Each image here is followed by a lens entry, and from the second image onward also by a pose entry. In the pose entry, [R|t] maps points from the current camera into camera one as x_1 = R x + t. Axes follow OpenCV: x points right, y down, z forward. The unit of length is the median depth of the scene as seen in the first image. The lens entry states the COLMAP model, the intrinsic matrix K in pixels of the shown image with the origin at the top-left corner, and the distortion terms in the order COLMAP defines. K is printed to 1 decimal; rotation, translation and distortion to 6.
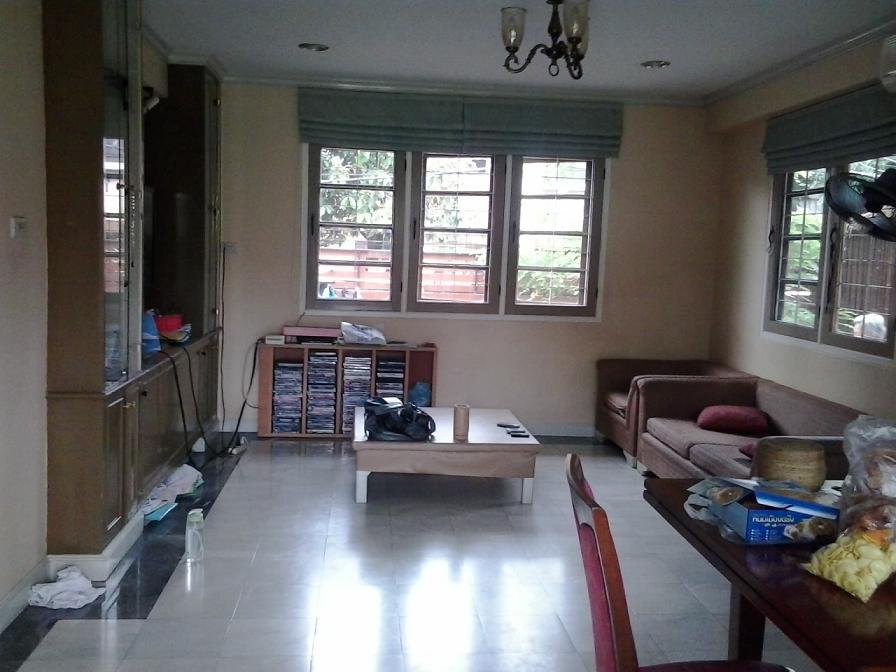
lens RADIAL K [[871.8, 0, 448.0], [0, 871.8, 336.0], [0, 0, 1]] dist [0.048619, -0.000764]
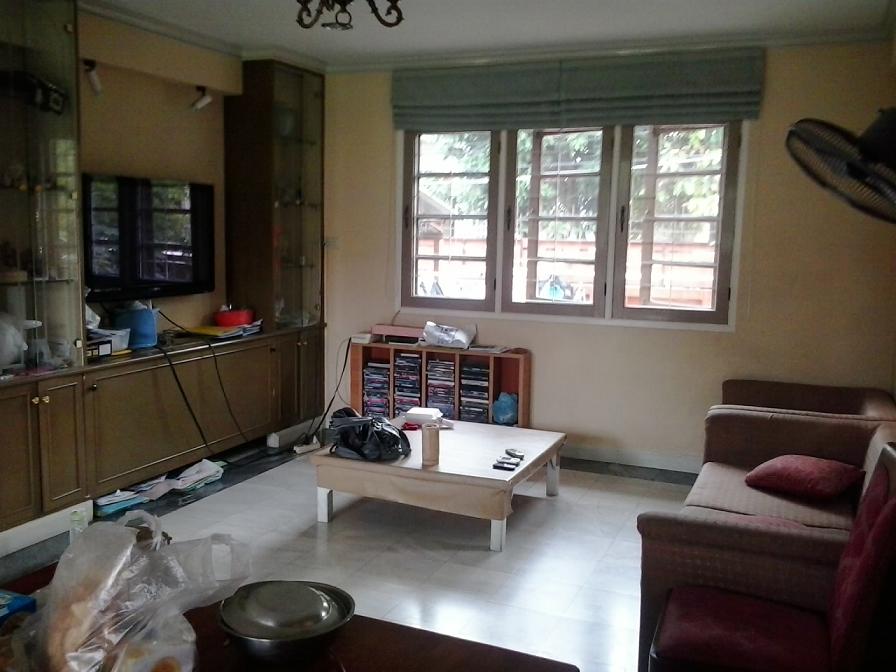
lens RADIAL K [[875.4, 0, 447.6], [0, 875.4, 348.4], [0, 0, 1]] dist [0.005219, 0.004204]
pose [[0.879383, 0.044696, -0.474012, 0.336243], [-0.032226, 0.998888, 0.034403, -0.020386], [0.475023, -0.014978, 0.879846, 0.194466]]
